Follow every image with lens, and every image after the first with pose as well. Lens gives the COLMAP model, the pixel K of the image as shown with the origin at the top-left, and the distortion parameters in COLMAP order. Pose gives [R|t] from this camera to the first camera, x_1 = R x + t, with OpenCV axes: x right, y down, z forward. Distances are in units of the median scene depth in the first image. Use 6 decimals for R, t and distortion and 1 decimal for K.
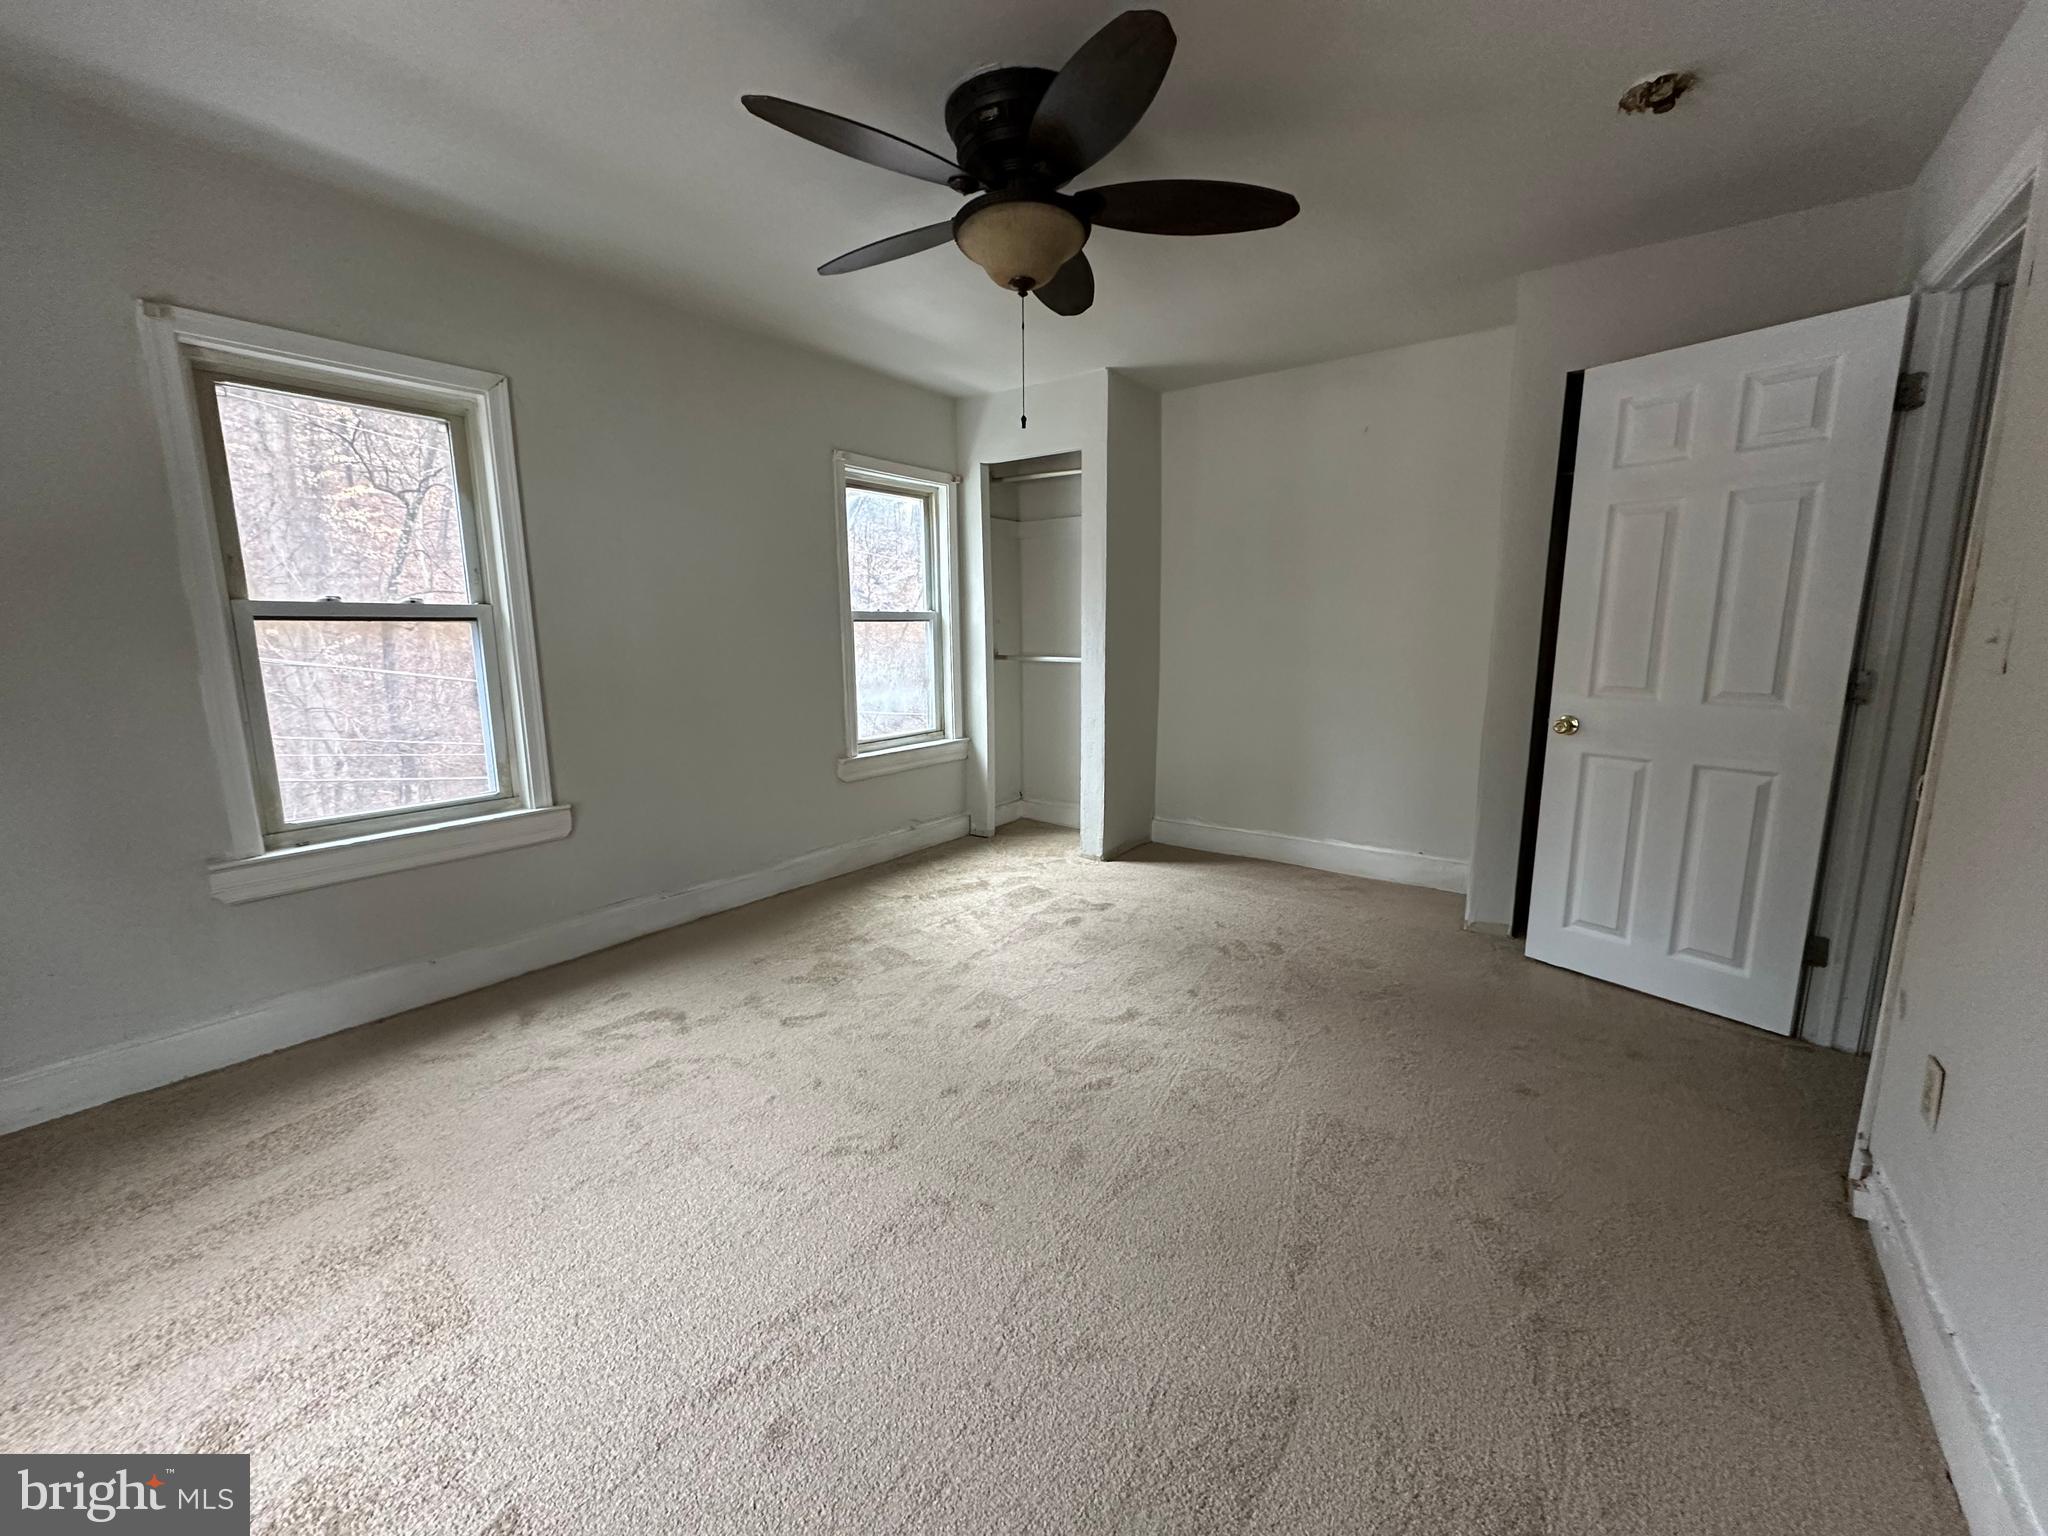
lens RADIAL K [[820.4, 0, 1018.7], [0, 820.4, 766.5], [0, 0, 1]] dist [-0.001395, 0.000782]
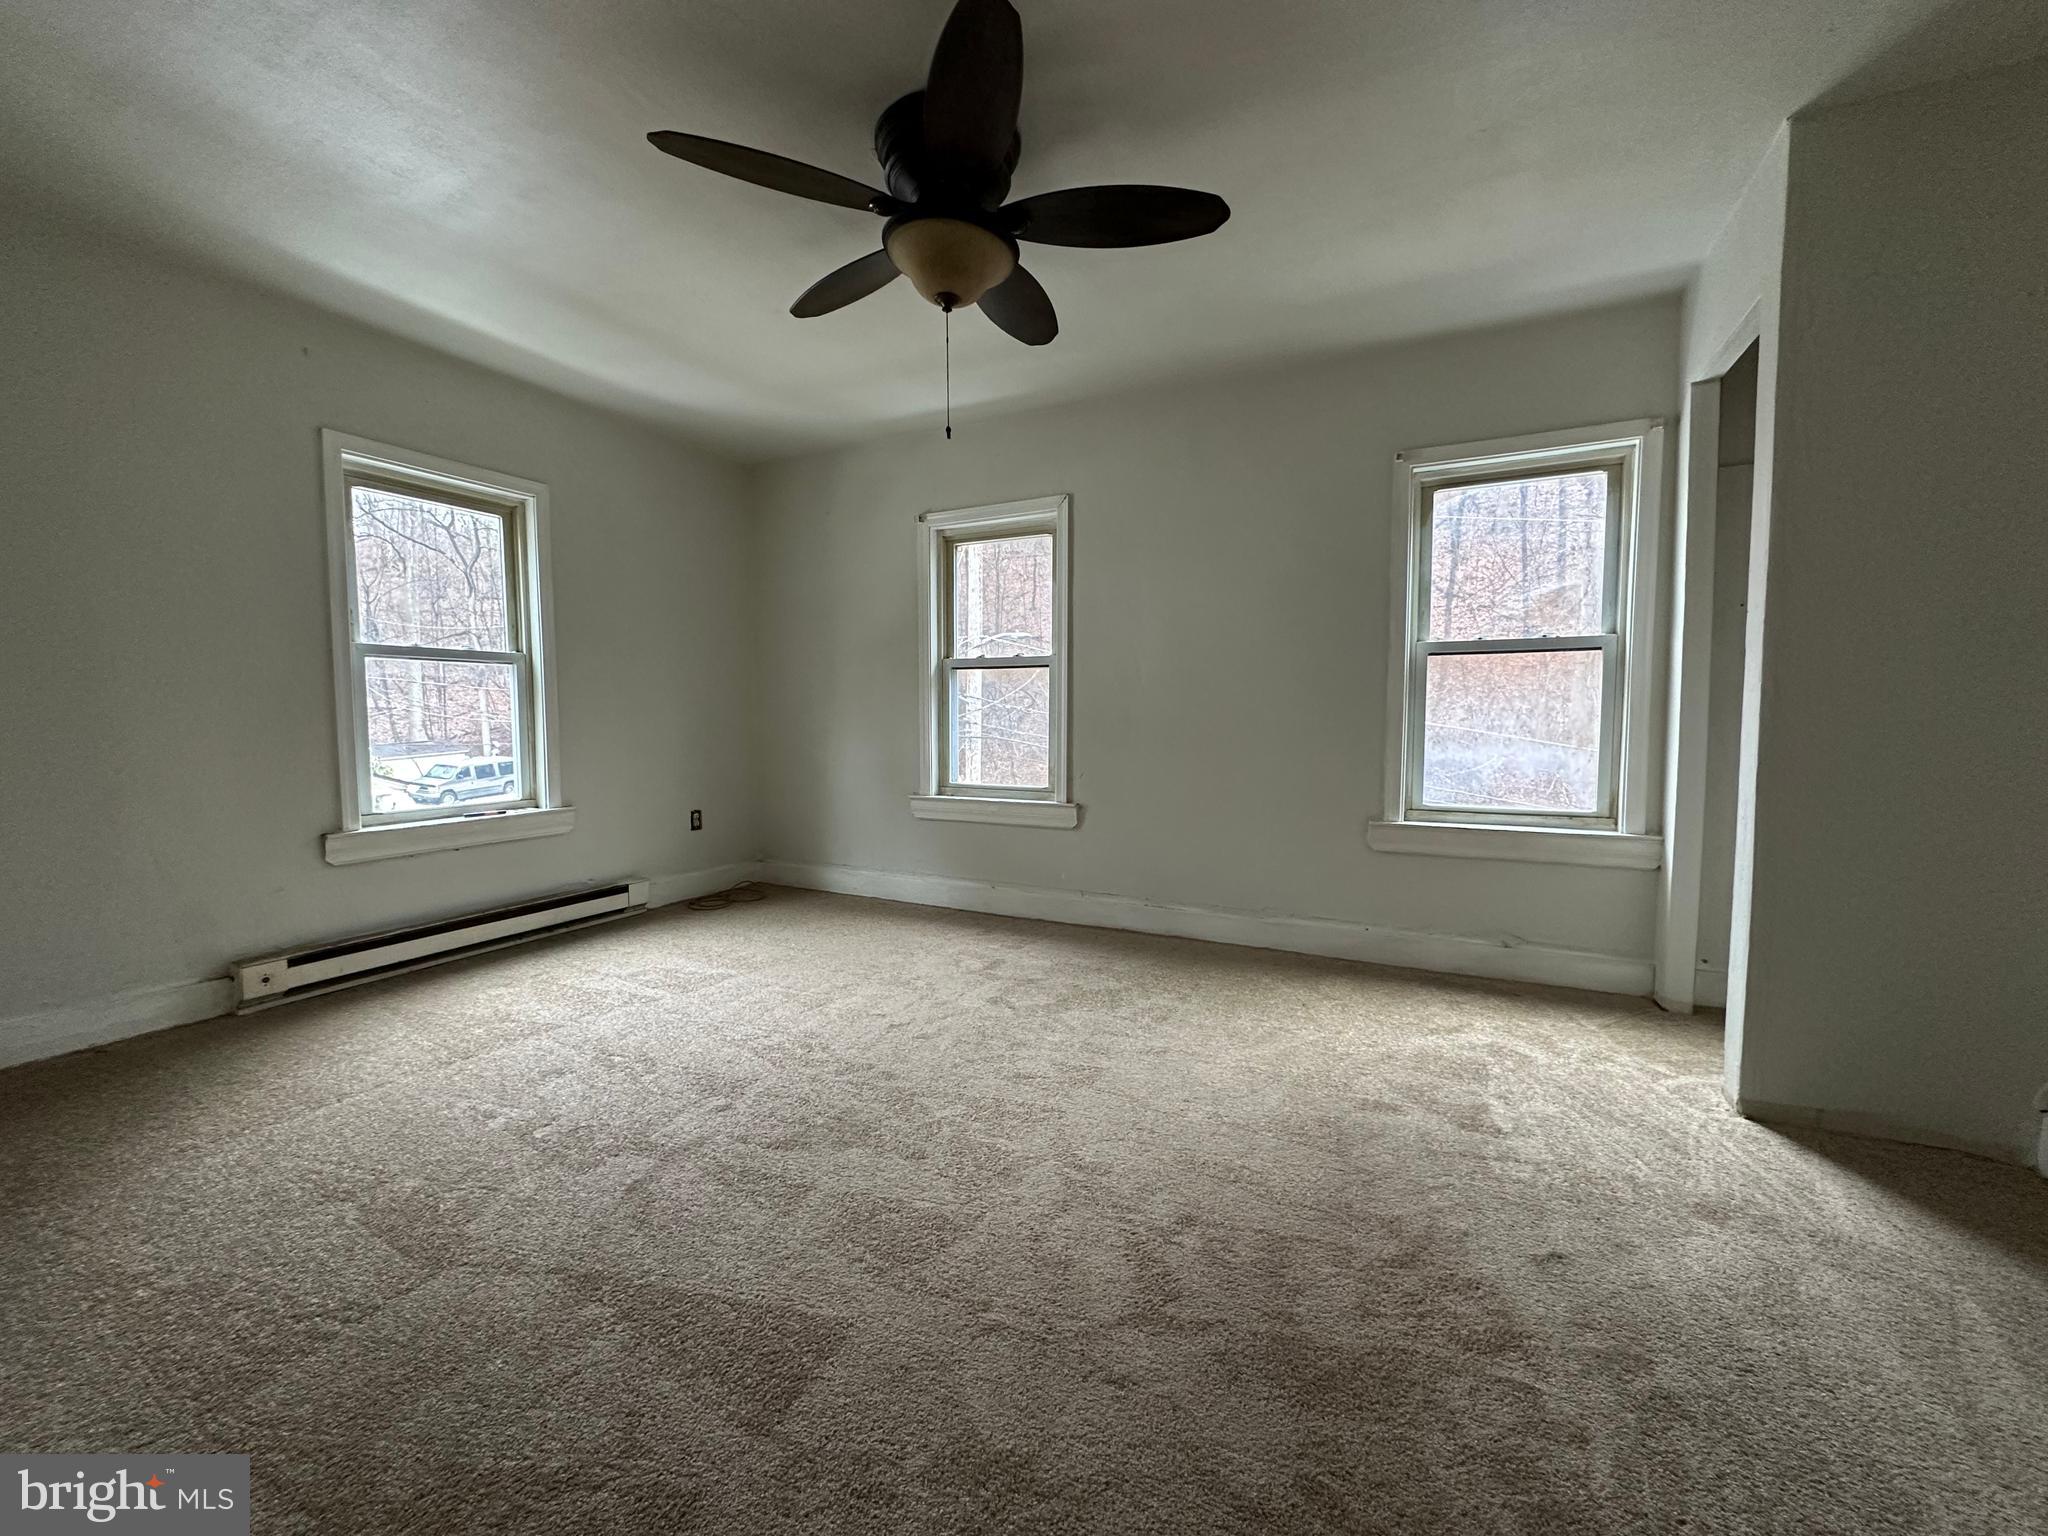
lens RADIAL K [[820.4, 0, 1018.7], [0, 820.4, 766.5], [0, 0, 1]] dist [-0.001395, 0.000782]
pose [[0.167769, 0.080260, -0.982554, 0.623428], [-0.159912, 0.985696, 0.053212, -0.058734], [0.972770, 0.148195, 0.178204, 0.580062]]
